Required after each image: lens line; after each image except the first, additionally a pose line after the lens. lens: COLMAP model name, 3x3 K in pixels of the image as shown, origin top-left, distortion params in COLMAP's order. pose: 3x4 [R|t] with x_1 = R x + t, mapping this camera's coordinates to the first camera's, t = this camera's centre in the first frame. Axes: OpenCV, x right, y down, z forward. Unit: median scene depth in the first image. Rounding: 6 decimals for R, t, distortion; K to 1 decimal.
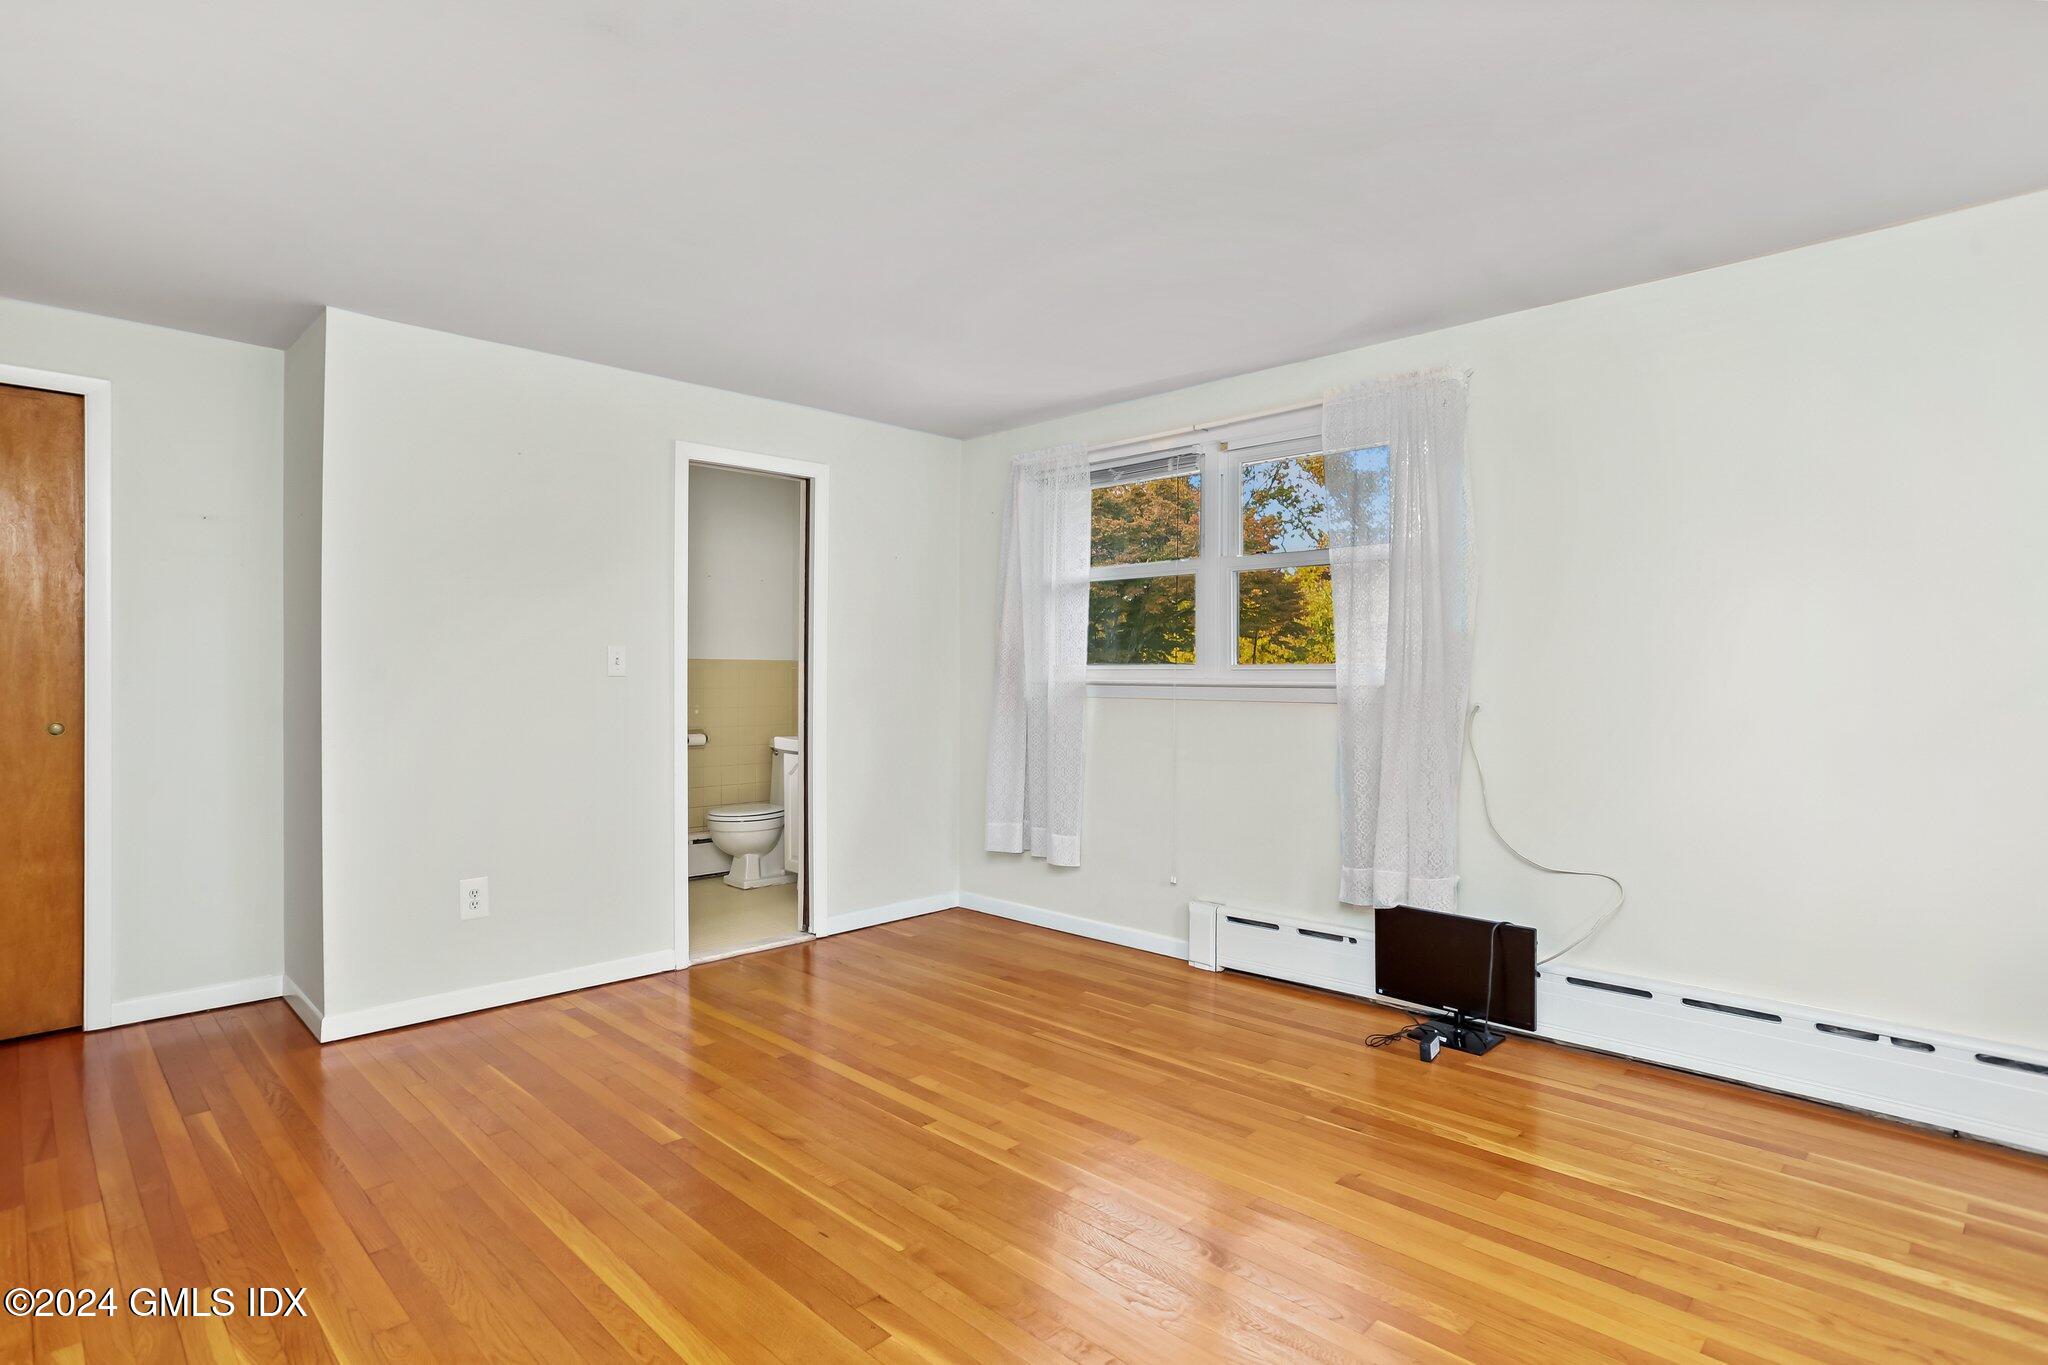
lens RADIAL K [[1031.9, 0, 1007.4], [0, 1031.9, 688.0], [0, 0, 1]] dist [-0.050262, 0.039010]
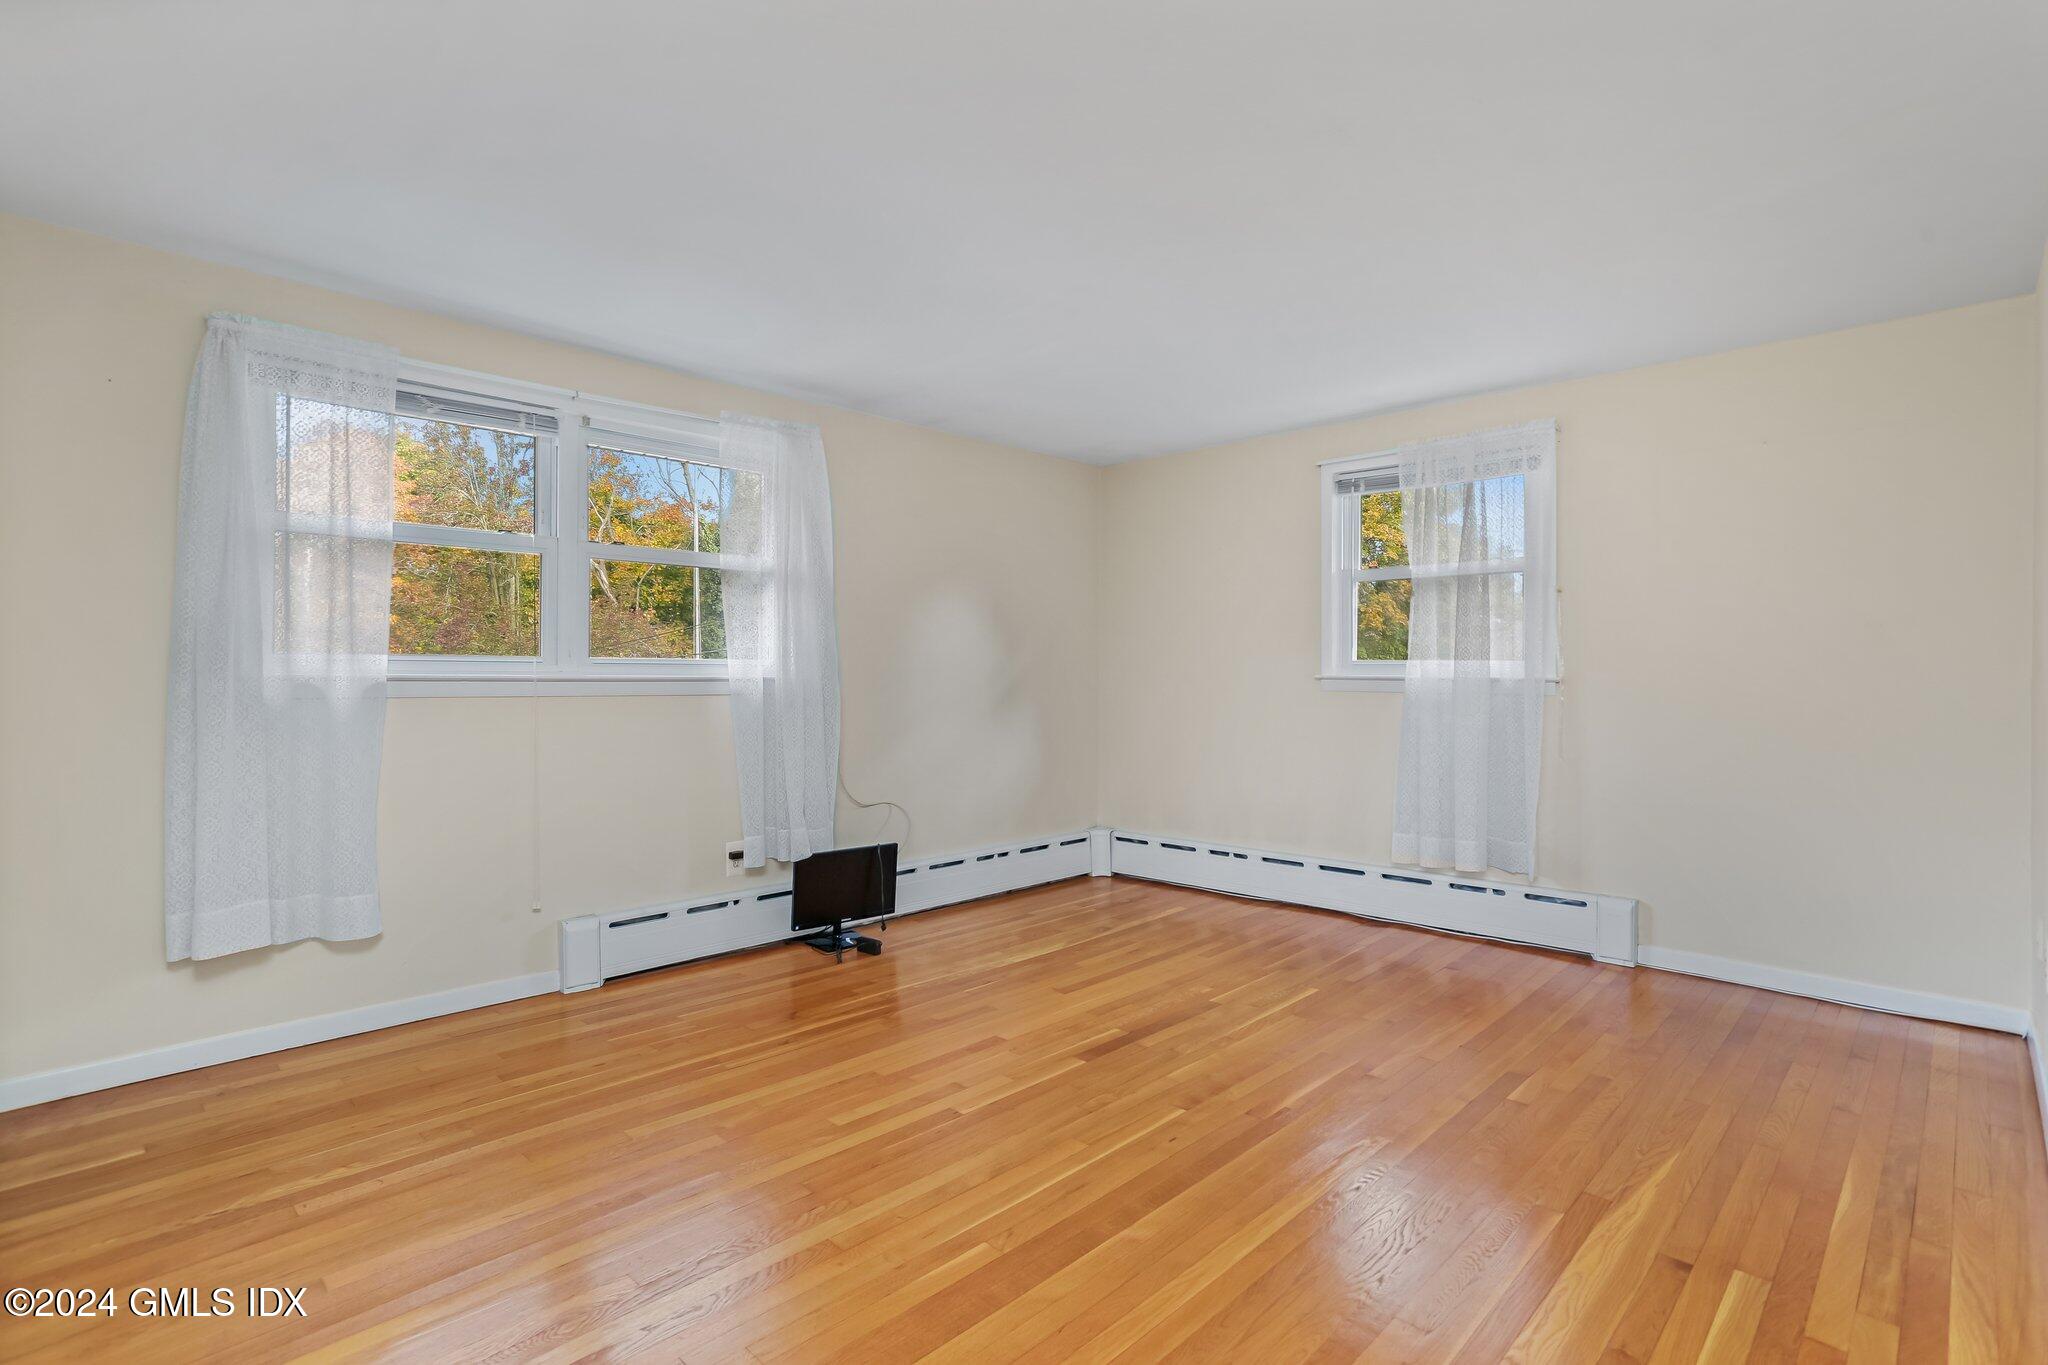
lens RADIAL K [[990.2, 0, 1022.0], [0, 990.2, 674.2], [0, 0, 1]] dist [-0.046473, 0.030755]
pose [[-0.008623, 0.002094, 0.999961, -0.820360], [0.007007, 0.999973, -0.002033, -0.005974], [-0.999938, 0.006989, -0.008638, 0.729001]]
